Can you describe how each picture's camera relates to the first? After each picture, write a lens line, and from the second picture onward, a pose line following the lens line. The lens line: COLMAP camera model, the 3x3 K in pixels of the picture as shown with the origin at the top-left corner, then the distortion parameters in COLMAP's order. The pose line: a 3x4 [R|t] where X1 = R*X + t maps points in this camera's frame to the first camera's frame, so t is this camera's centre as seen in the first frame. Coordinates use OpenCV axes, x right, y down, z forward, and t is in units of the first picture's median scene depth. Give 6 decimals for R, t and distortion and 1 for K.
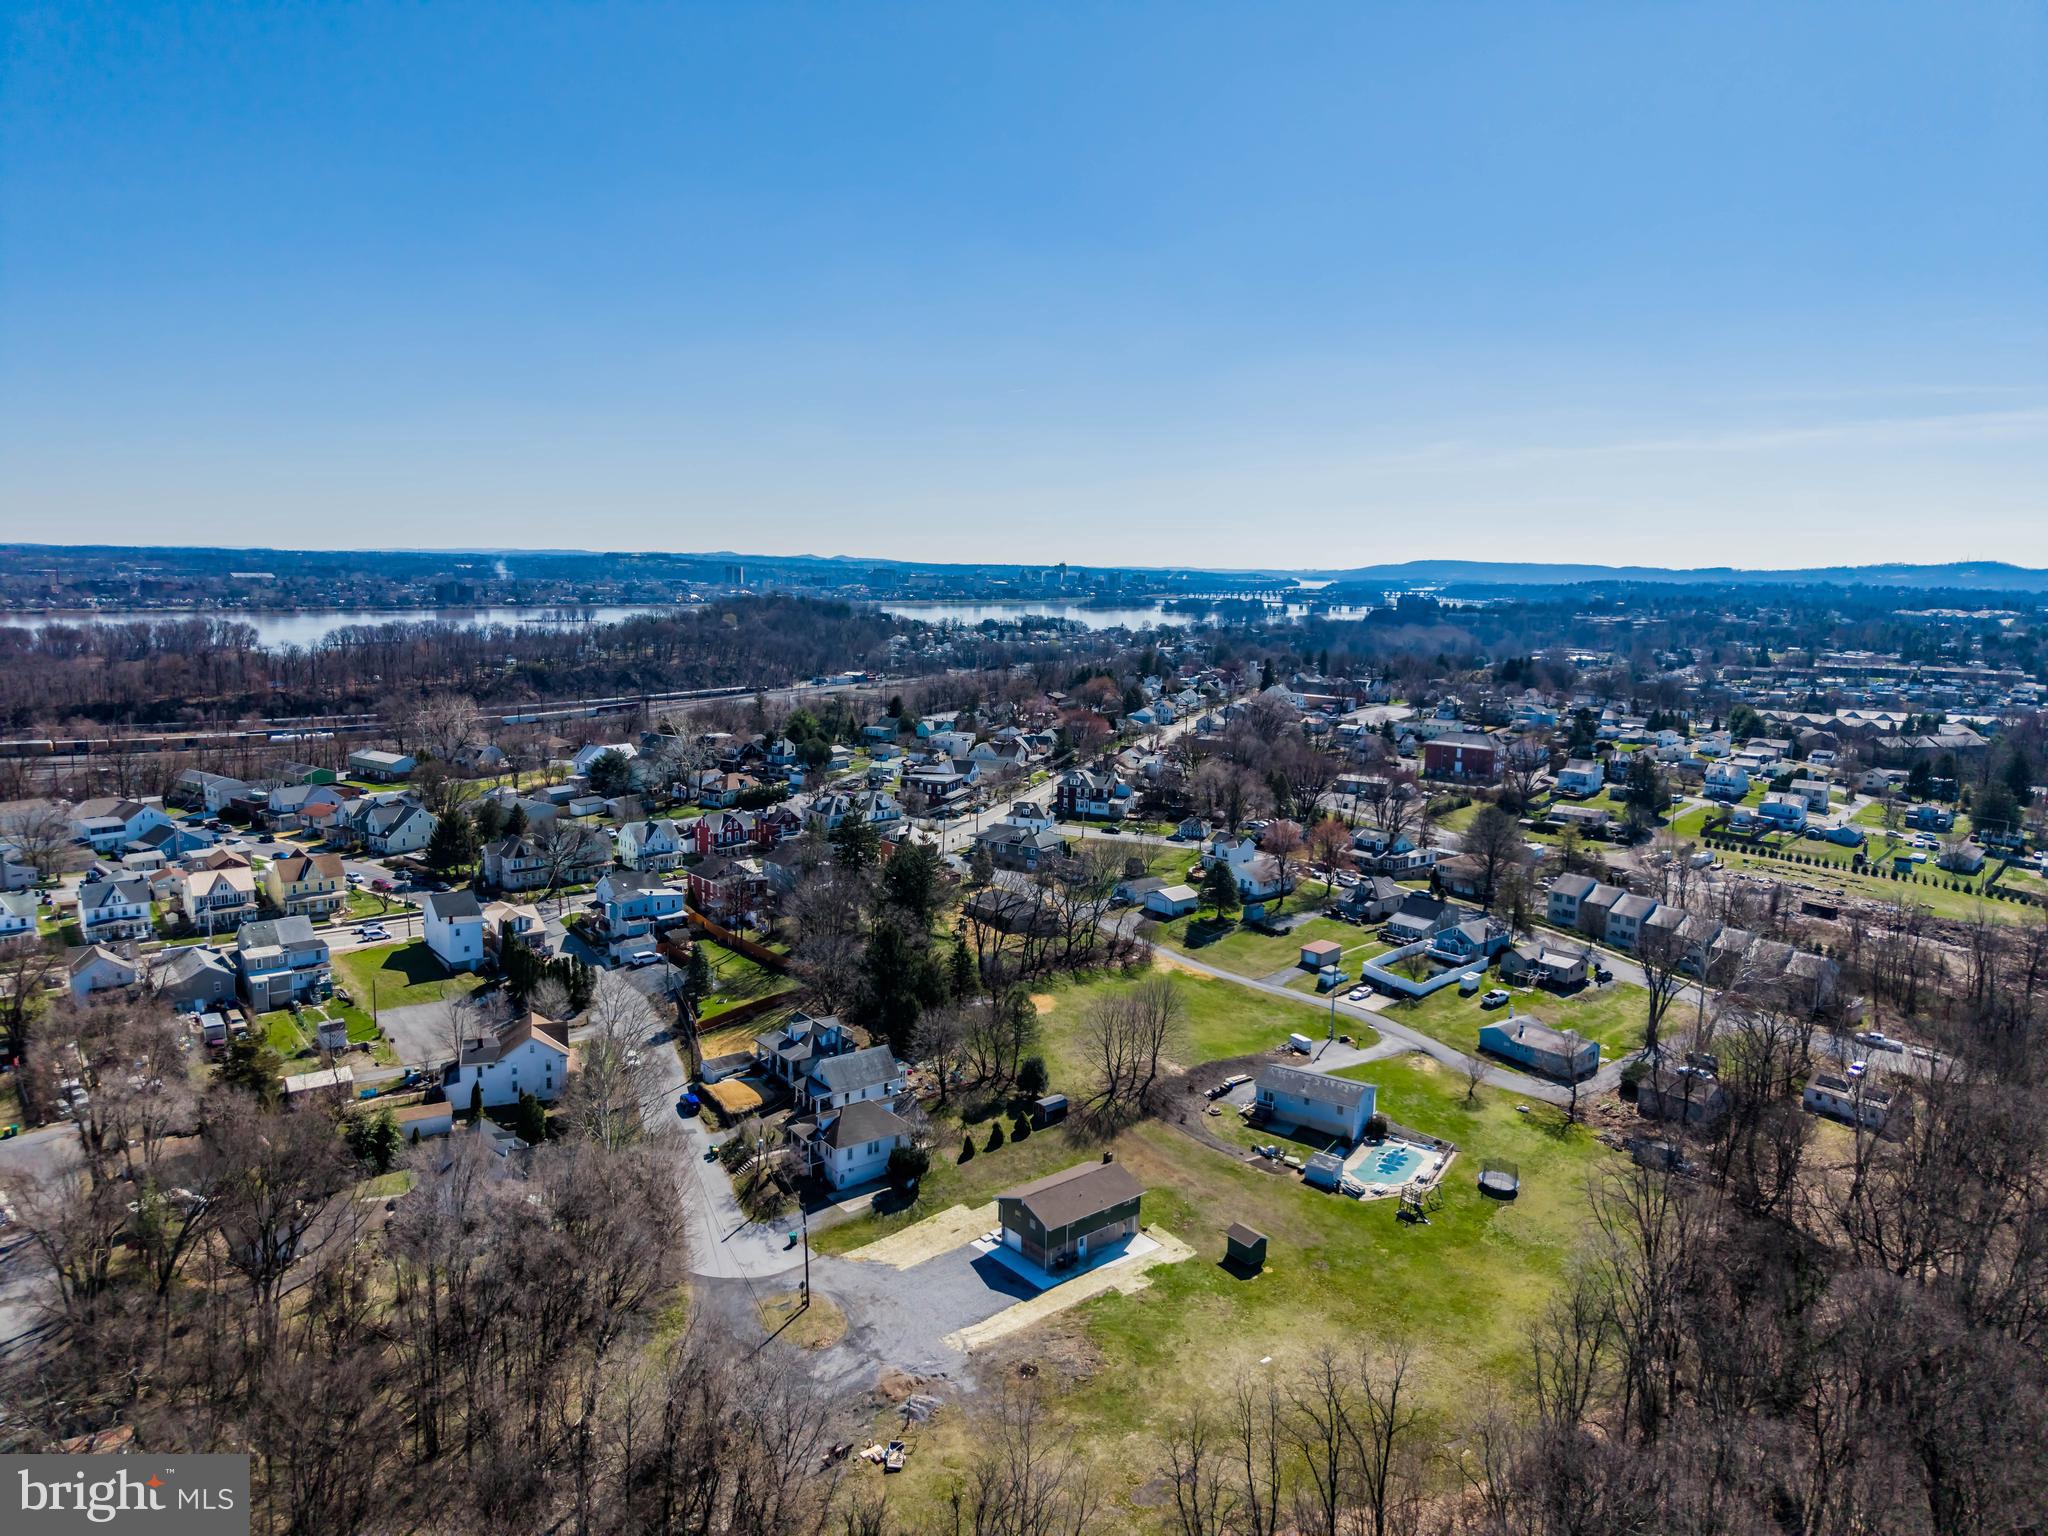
lens RADIAL K [[1366.8, 0, 1022.8], [0, 1366.8, 754.5], [0, 0, 1]] dist [0.030724, -0.035032]
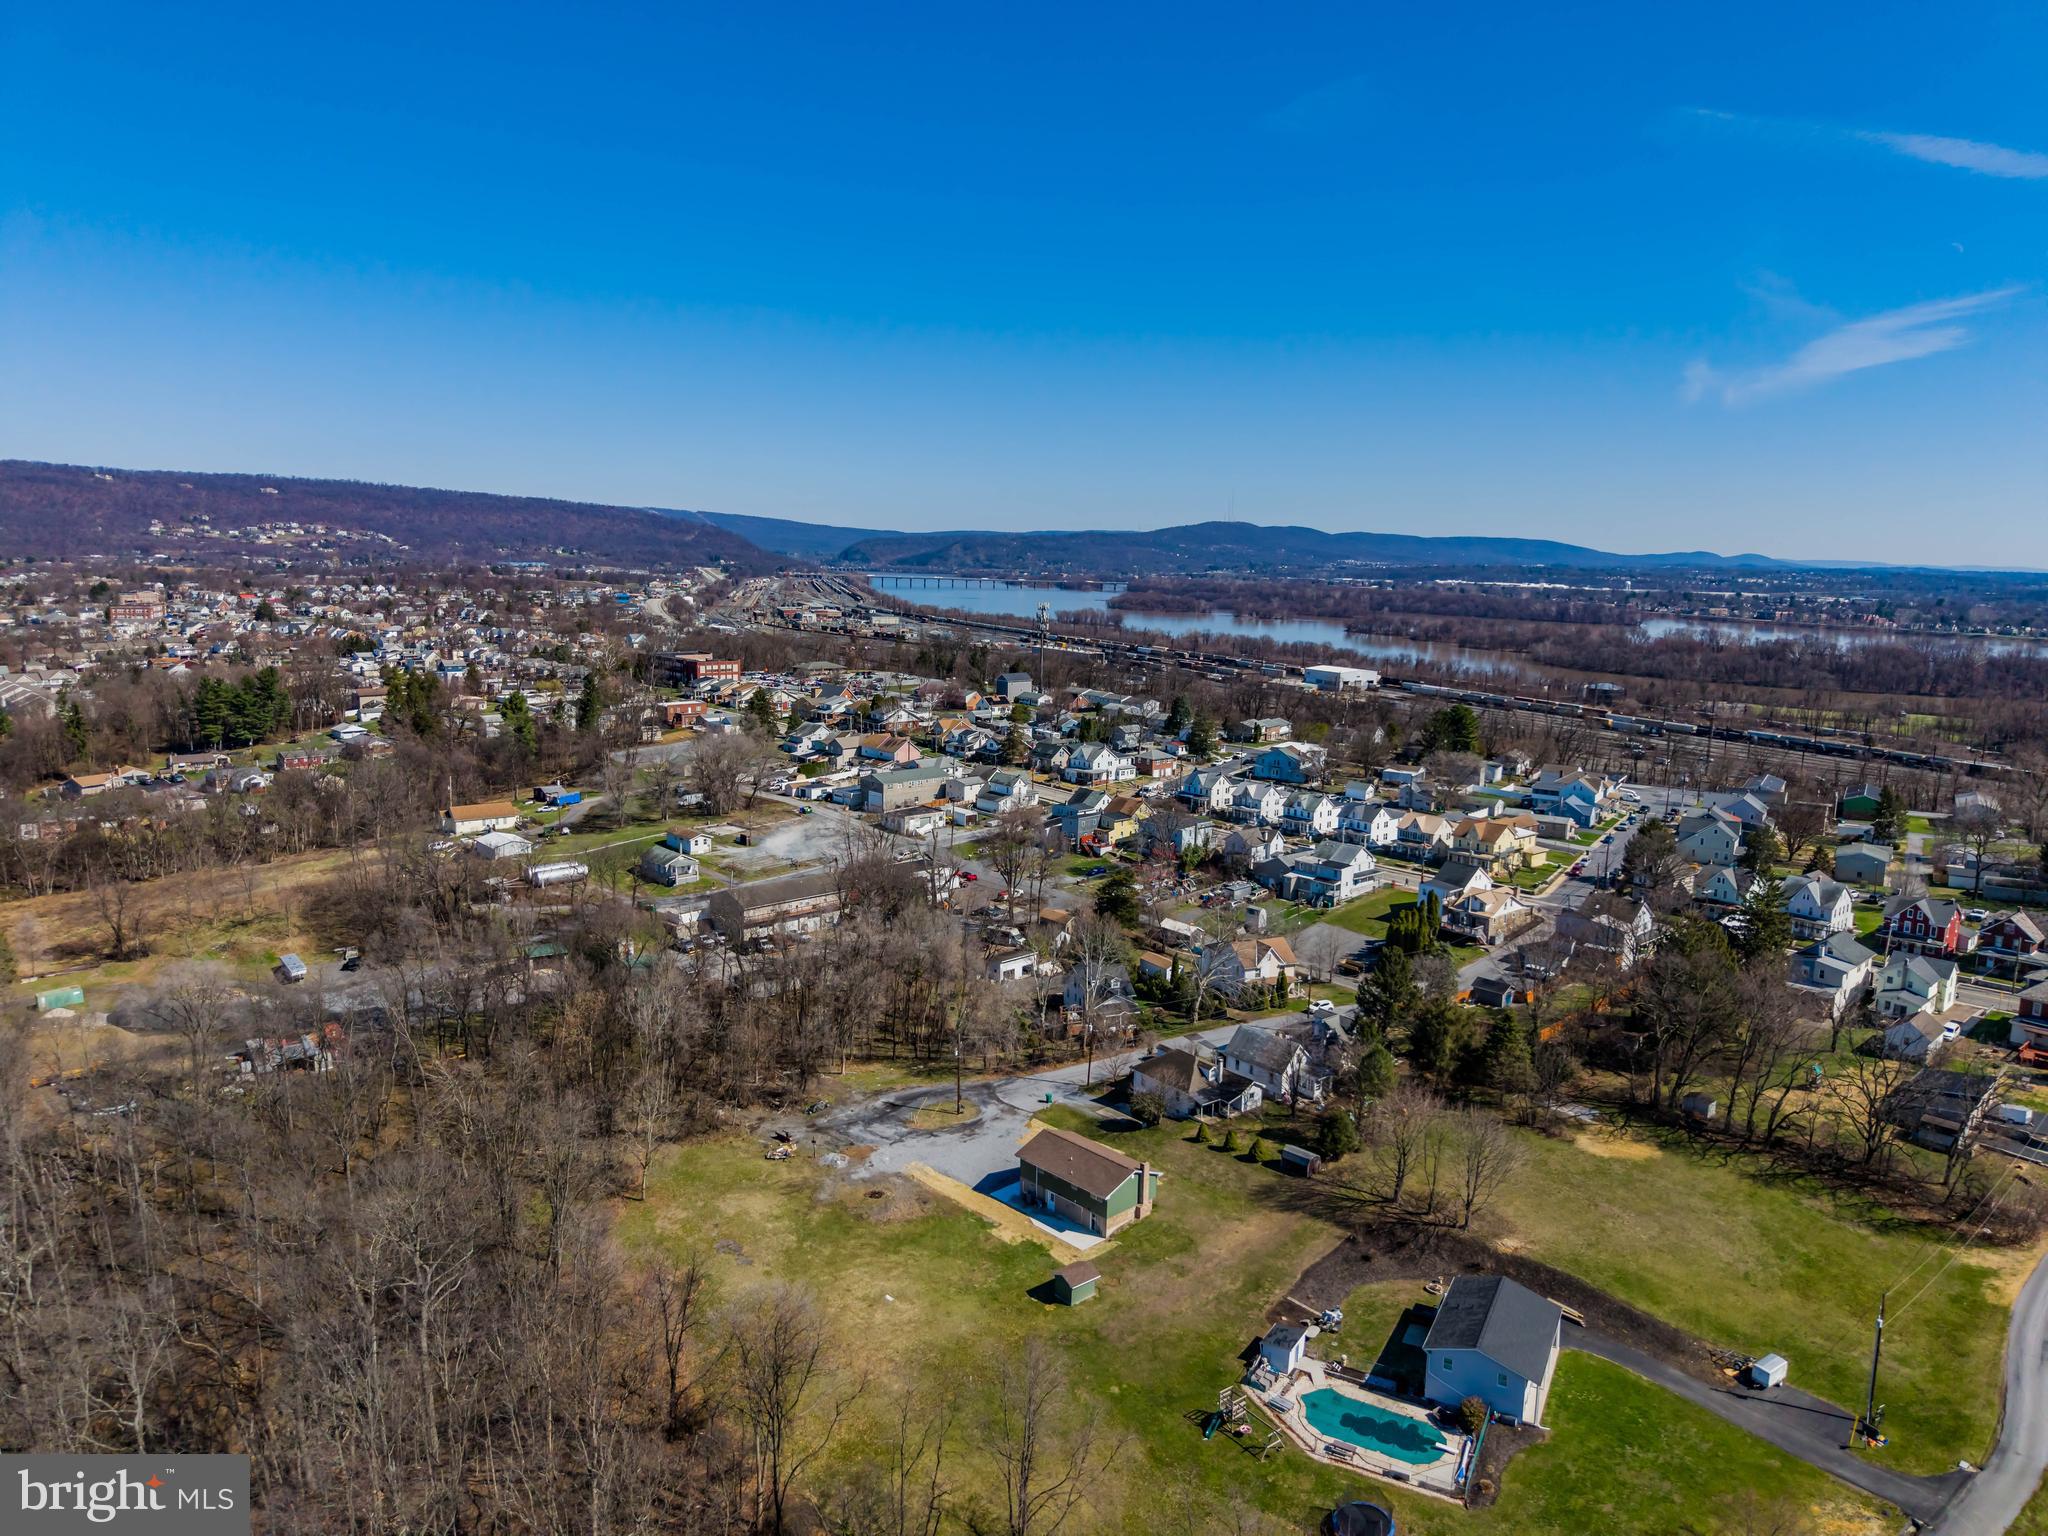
lens RADIAL K [[1366.8, 0, 1025.7], [0, 1366.8, 780.7], [0, 0, 1]] dist [0.030724, -0.035032]
pose [[0.063035, 0.146594, -0.987186, 0.619070], [-0.158023, 0.978141, 0.135161, -0.058392], [0.985421, 0.147478, 0.084823, 0.503907]]
